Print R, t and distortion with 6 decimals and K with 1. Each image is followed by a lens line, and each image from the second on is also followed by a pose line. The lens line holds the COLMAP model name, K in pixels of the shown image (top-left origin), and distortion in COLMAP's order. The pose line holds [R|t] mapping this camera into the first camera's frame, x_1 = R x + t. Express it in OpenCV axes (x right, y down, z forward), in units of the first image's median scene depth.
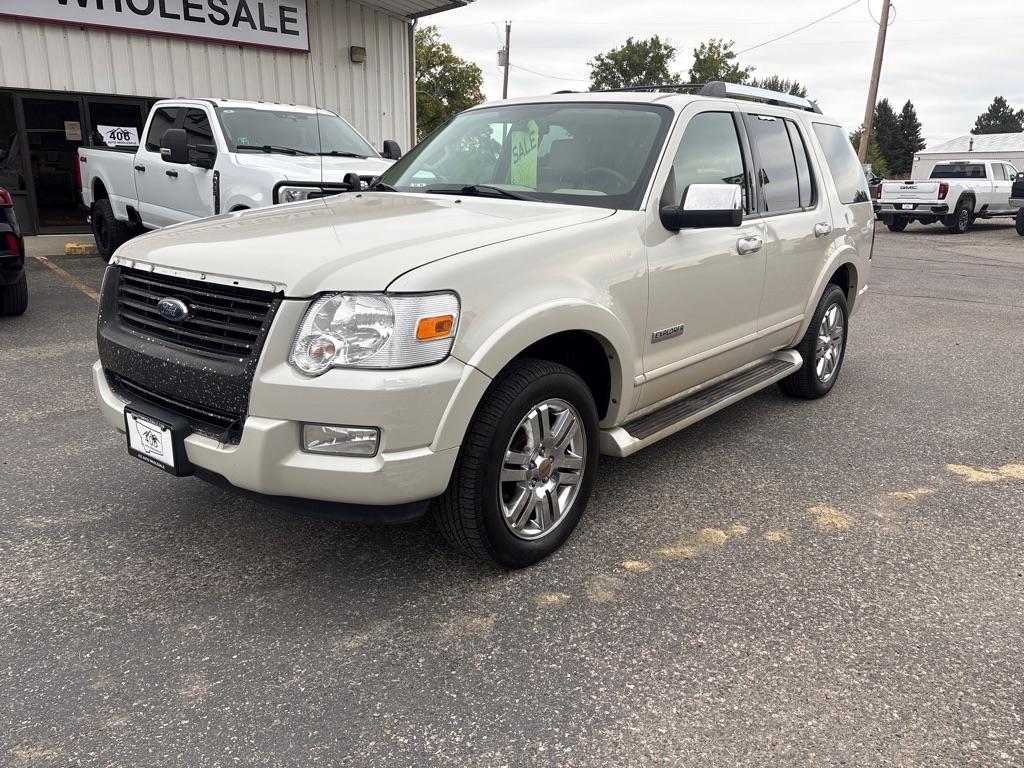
lens RADIAL K [[785.2, 0, 522.0], [0, 785.2, 388.6], [0, 0, 1]] dist [0.072295, -0.080783]
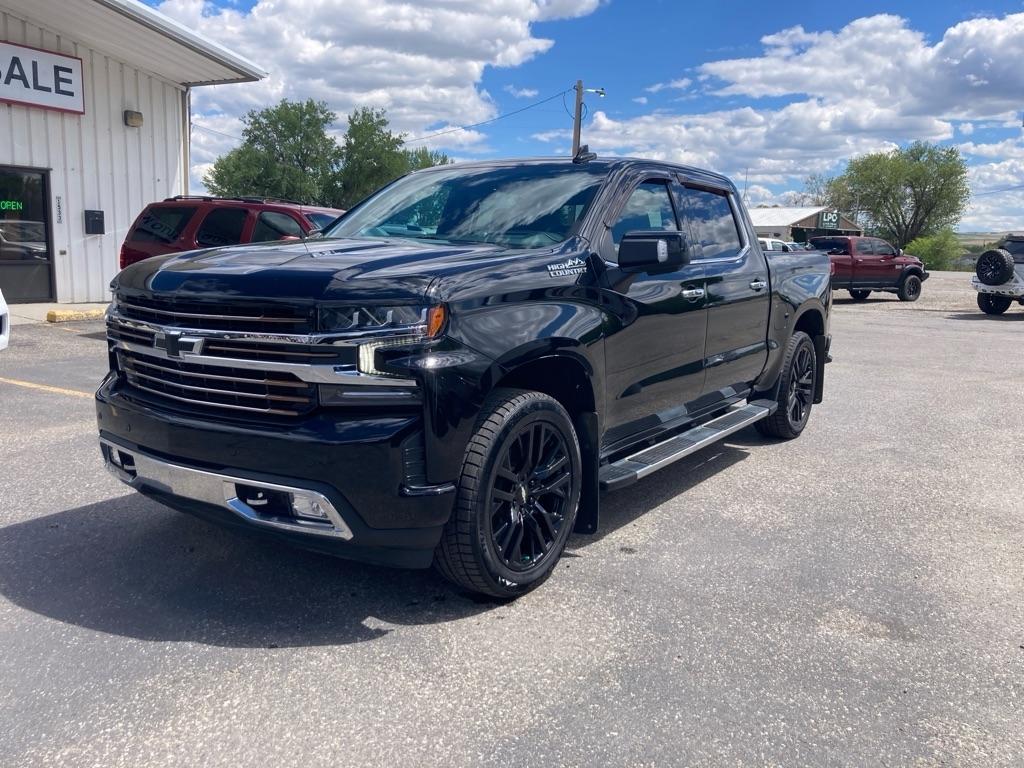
lens RADIAL K [[854.3, 0, 516.8], [0, 854.3, 386.0], [0, 0, 1]] dist [0.009508, -0.013323]
pose [[0.917507, -0.051390, 0.394386, -0.221247], [0.088005, 0.993269, -0.075308, 0.011647], [-0.387862, 0.103804, 0.915854, -0.079035]]
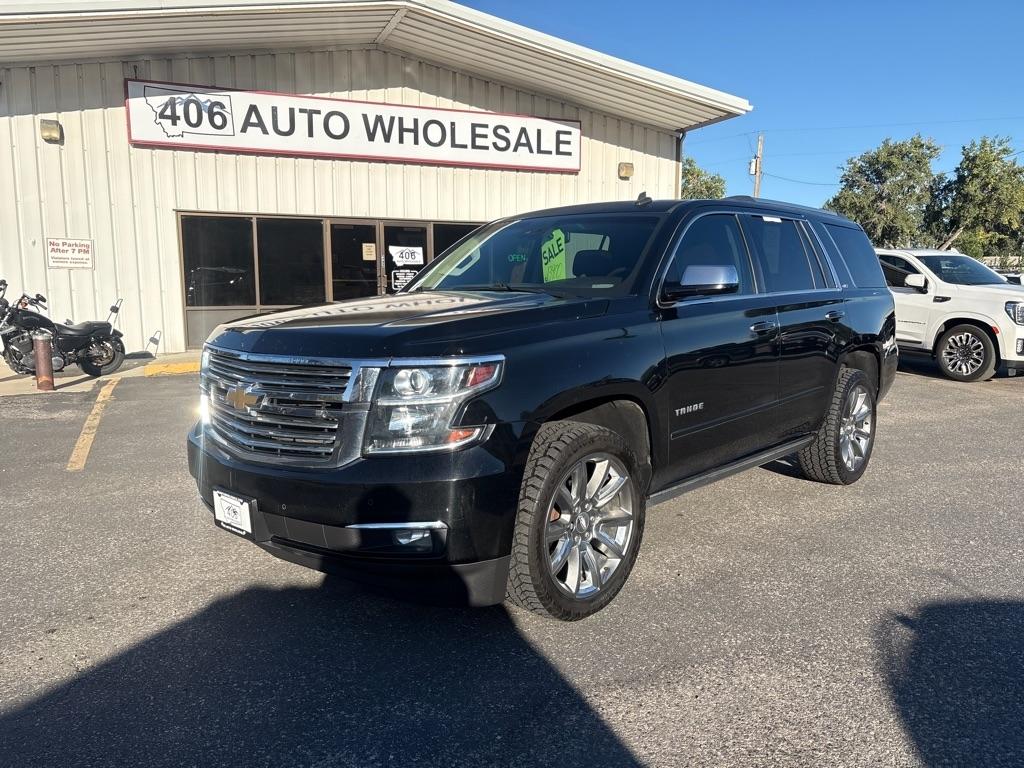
lens RADIAL K [[784.0, 0, 512.0], [0, 784.0, 384.0], [0, 0, 1]] dist [0.043241, -0.038735]
pose [[0.954935, 0.025516, -0.295716, -0.045427], [-0.064908, 0.990136, -0.124171, -0.018882], [0.289631, 0.137769, 0.947171, 0.051429]]
